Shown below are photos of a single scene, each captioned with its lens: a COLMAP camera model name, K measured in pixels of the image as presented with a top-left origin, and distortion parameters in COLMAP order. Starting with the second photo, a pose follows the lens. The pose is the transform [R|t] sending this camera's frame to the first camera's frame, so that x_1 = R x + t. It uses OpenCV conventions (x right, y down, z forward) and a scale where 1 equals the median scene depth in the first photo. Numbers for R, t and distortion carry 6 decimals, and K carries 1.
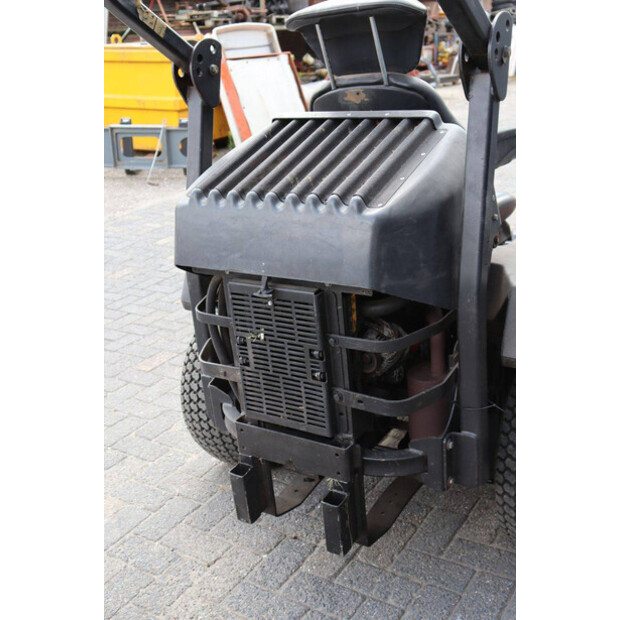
lens RADIAL K [[742.6, 0, 309.0], [0, 742.6, 308.6], [0, 0, 1]] dist [0.016991, 0.000000]
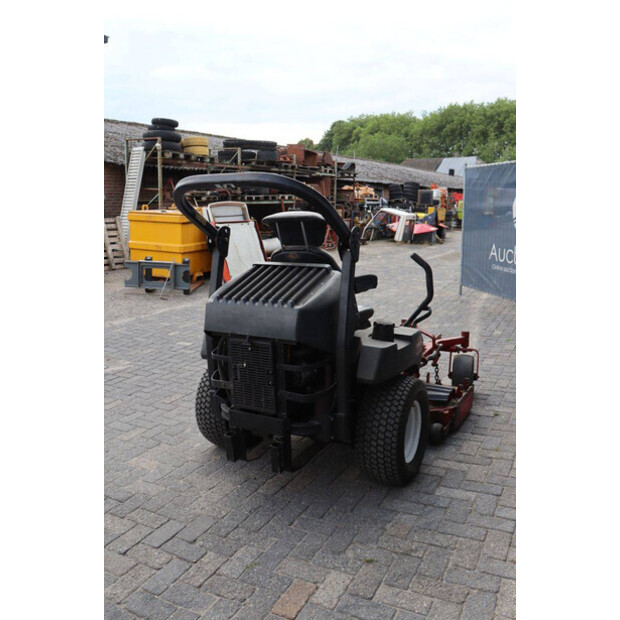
lens RADIAL K [[532.7, 0, 309.3], [0, 532.7, 312.2], [0, 0, 1]] dist [-0.094959, -0.002660]
pose [[0.995415, 0.041360, 0.086246, -0.015175], [-0.027441, 0.987259, -0.156736, 0.106280], [-0.091630, 0.153651, 0.983868, -0.460210]]
